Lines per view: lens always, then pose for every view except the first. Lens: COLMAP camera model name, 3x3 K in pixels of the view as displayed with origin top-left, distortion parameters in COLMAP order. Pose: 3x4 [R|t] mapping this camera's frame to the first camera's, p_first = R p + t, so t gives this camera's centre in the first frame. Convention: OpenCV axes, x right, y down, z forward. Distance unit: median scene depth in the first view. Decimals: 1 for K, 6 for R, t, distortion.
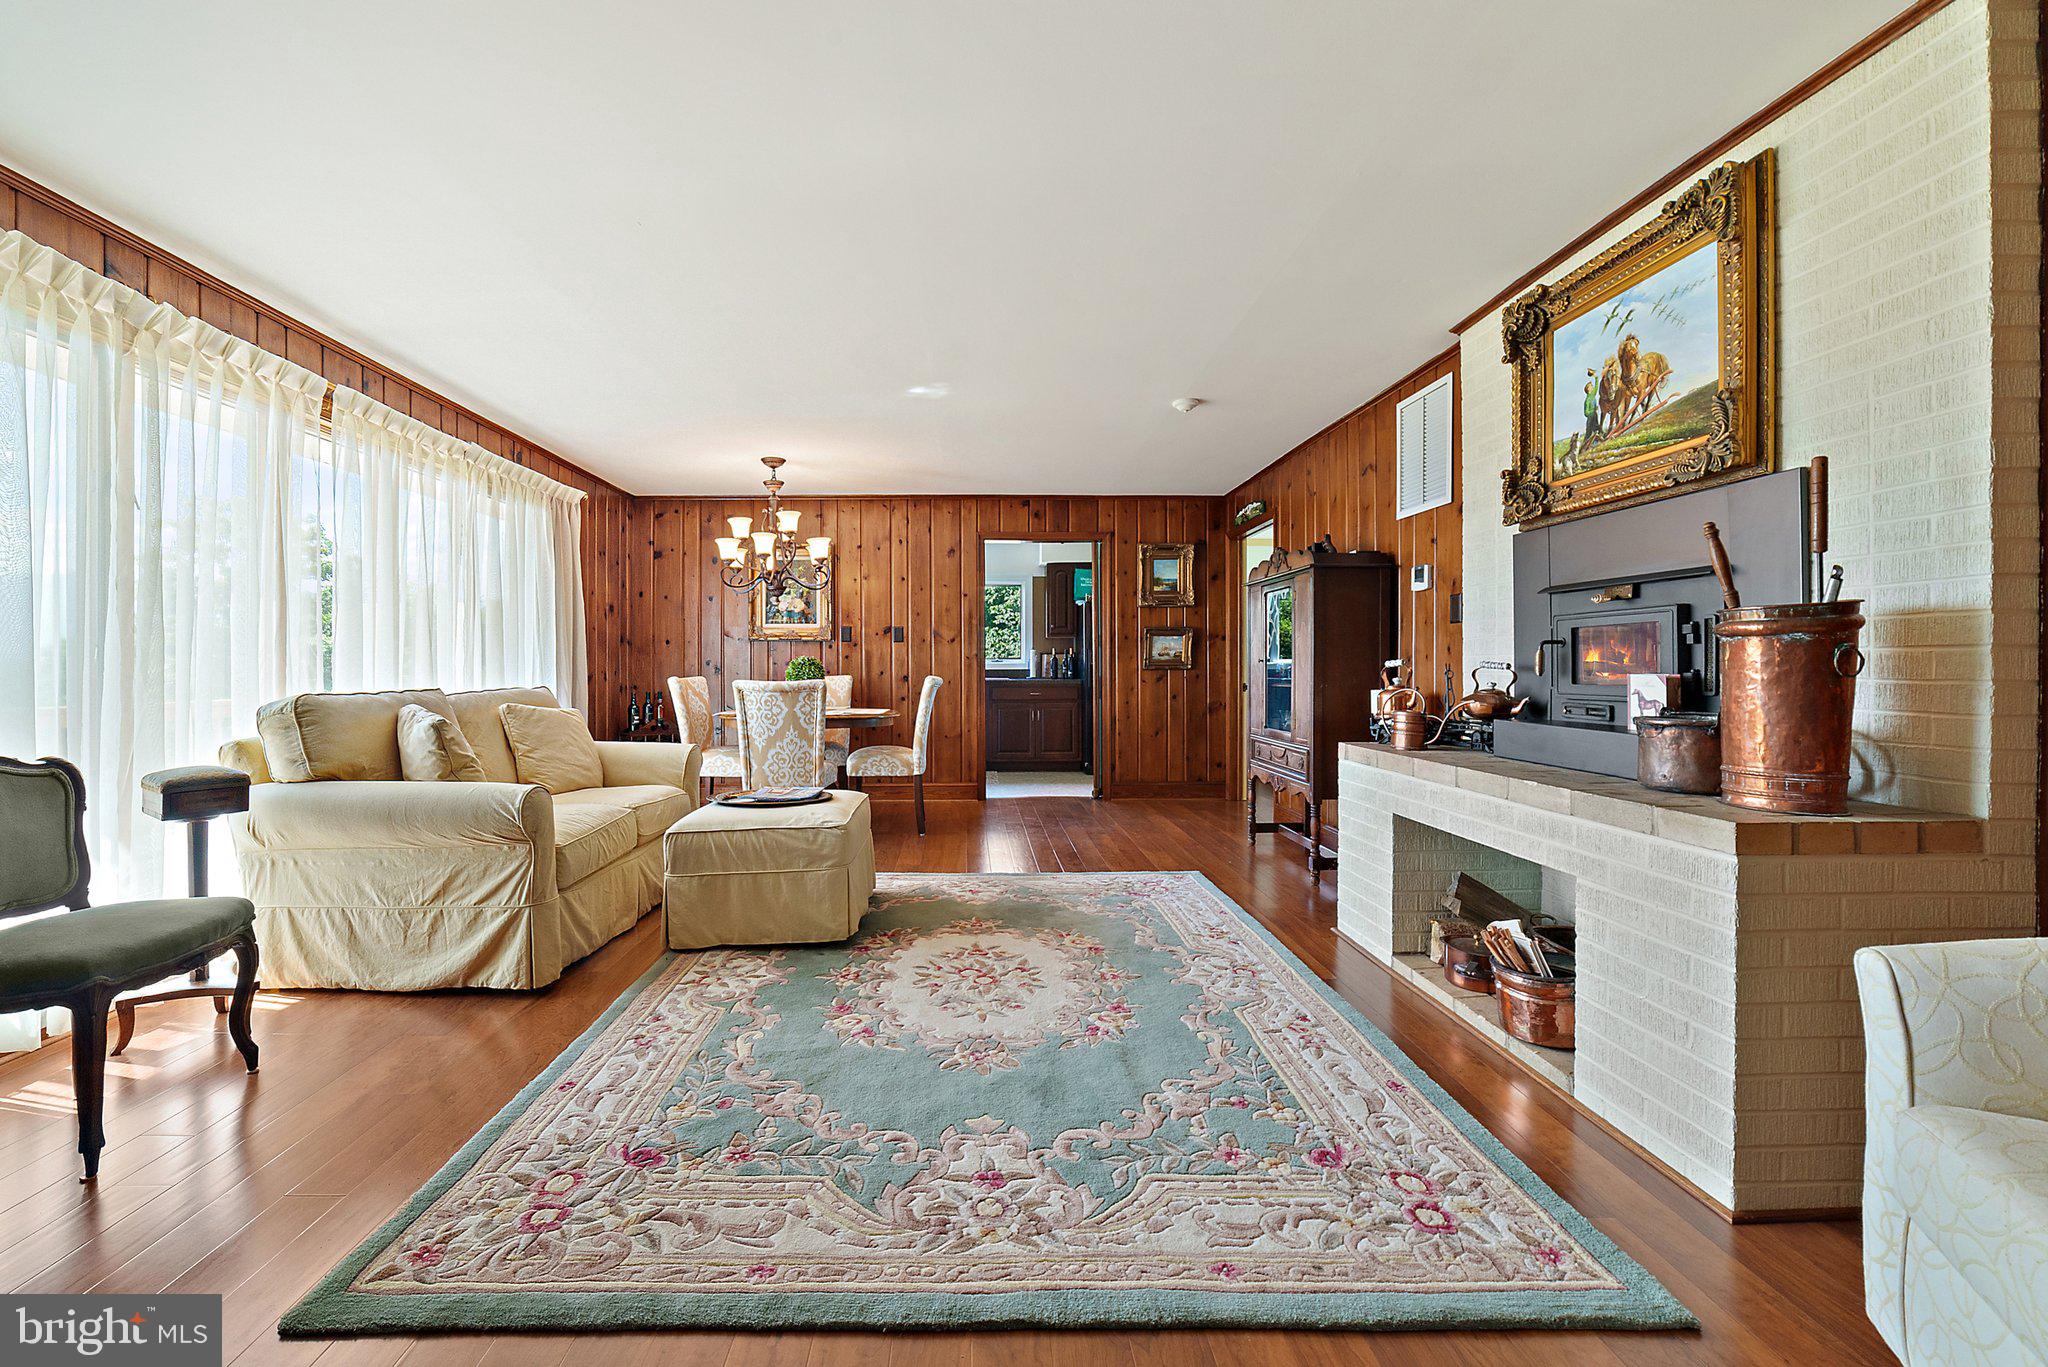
lens RADIAL K [[862.0, 0, 1031.9], [0, 862.0, 659.9], [0, 0, 1]] dist [-0.003712, 0.008243]
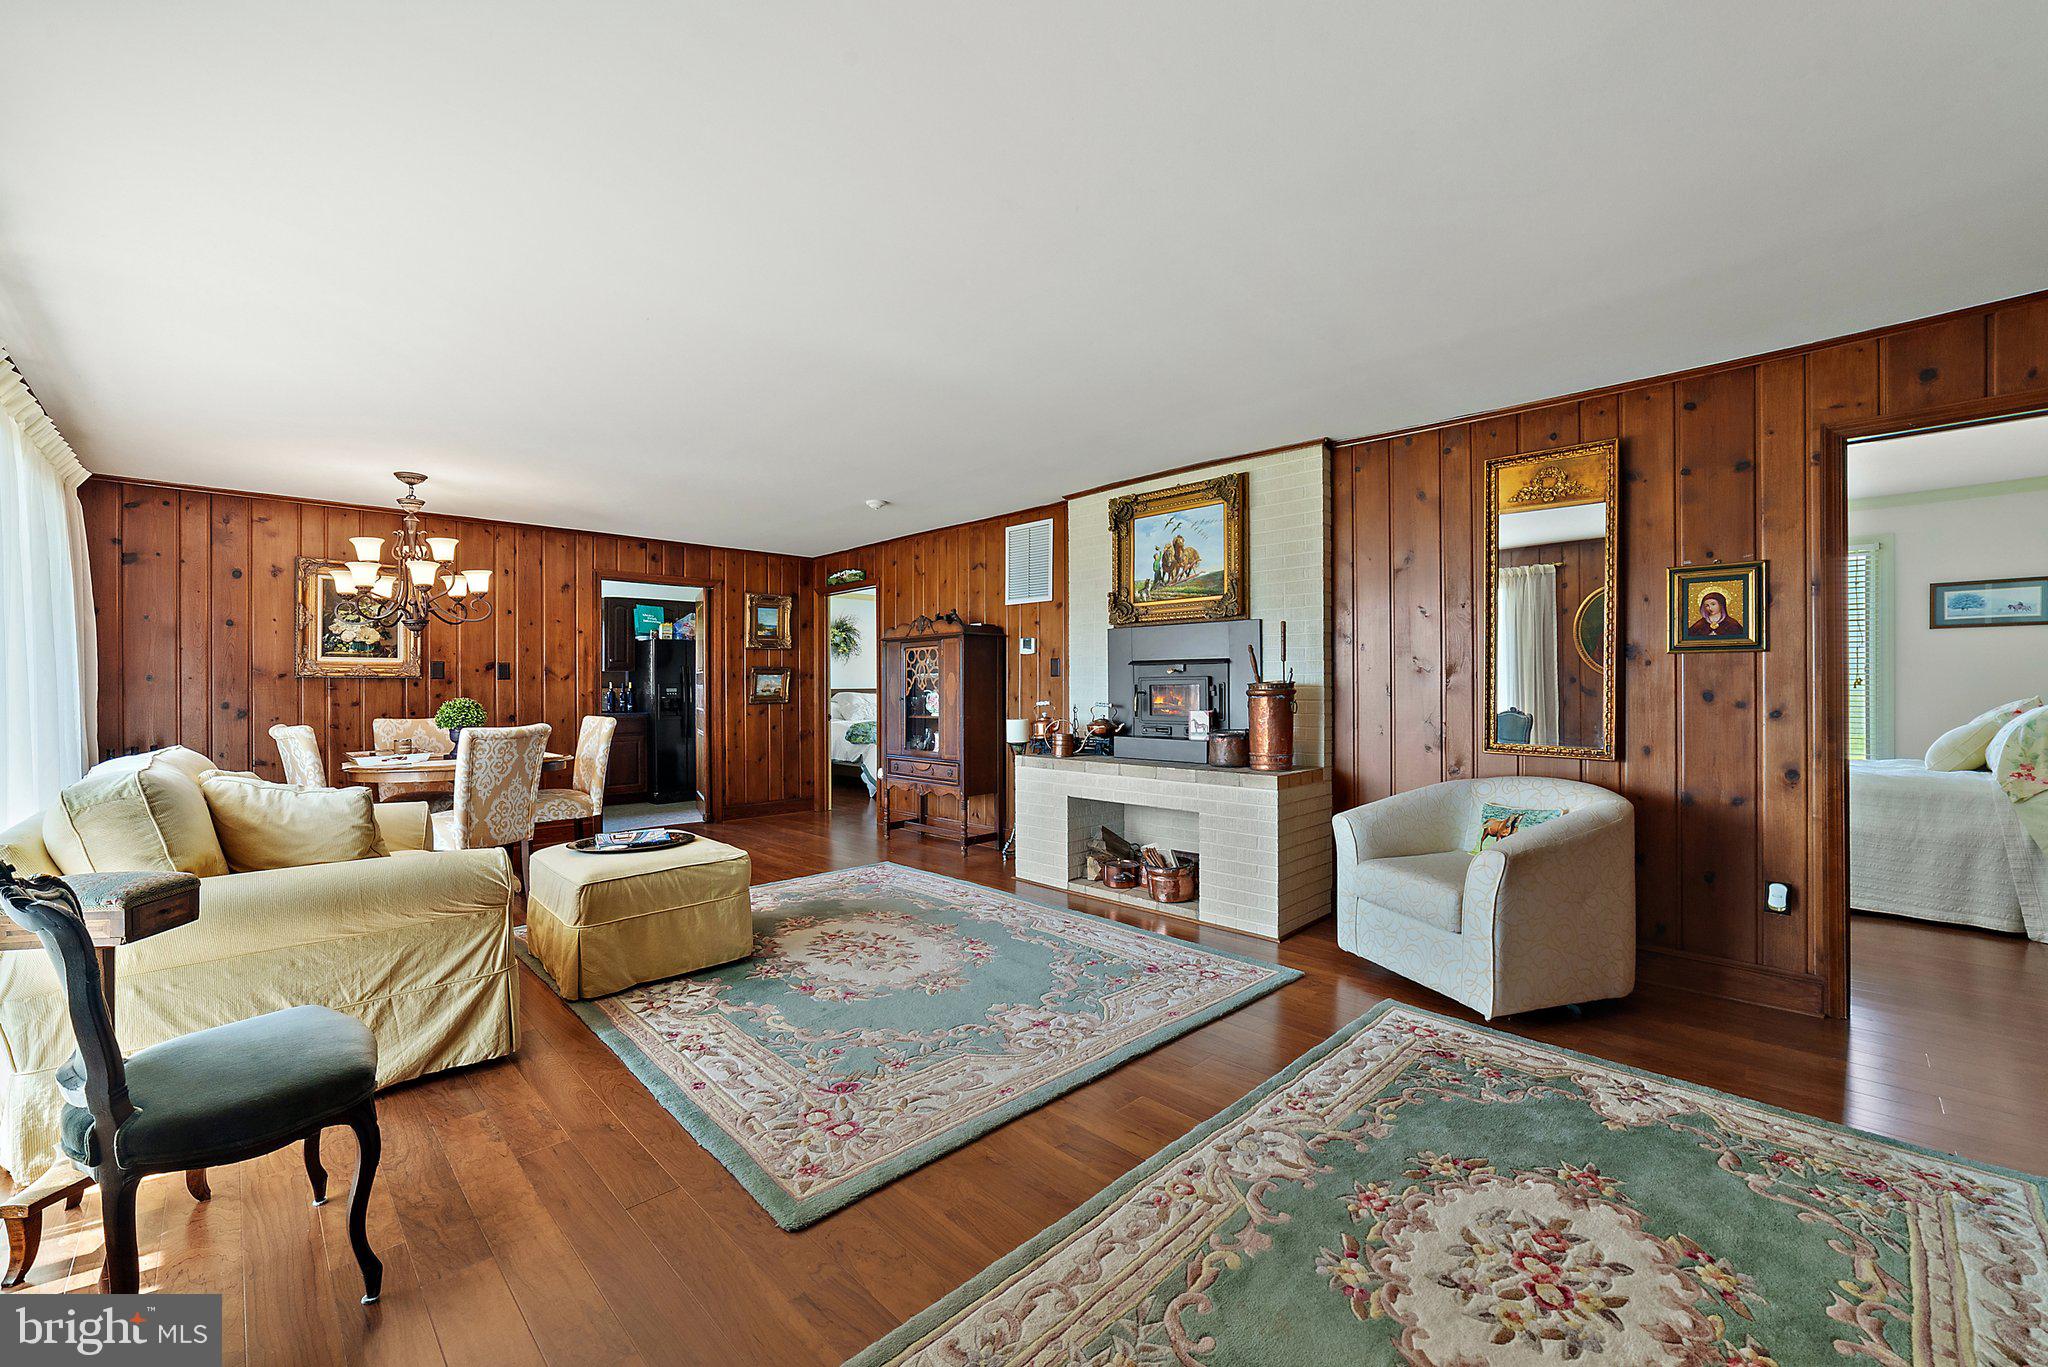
lens RADIAL K [[862.0, 0, 1031.9], [0, 862.0, 659.9], [0, 0, 1]] dist [-0.003712, 0.008243]
pose [[0.704622, 0.018171, 0.709350, -0.765932], [-0.003690, 0.999752, -0.021944, -0.043416], [-0.709573, 0.012845, 0.704515, -0.109307]]
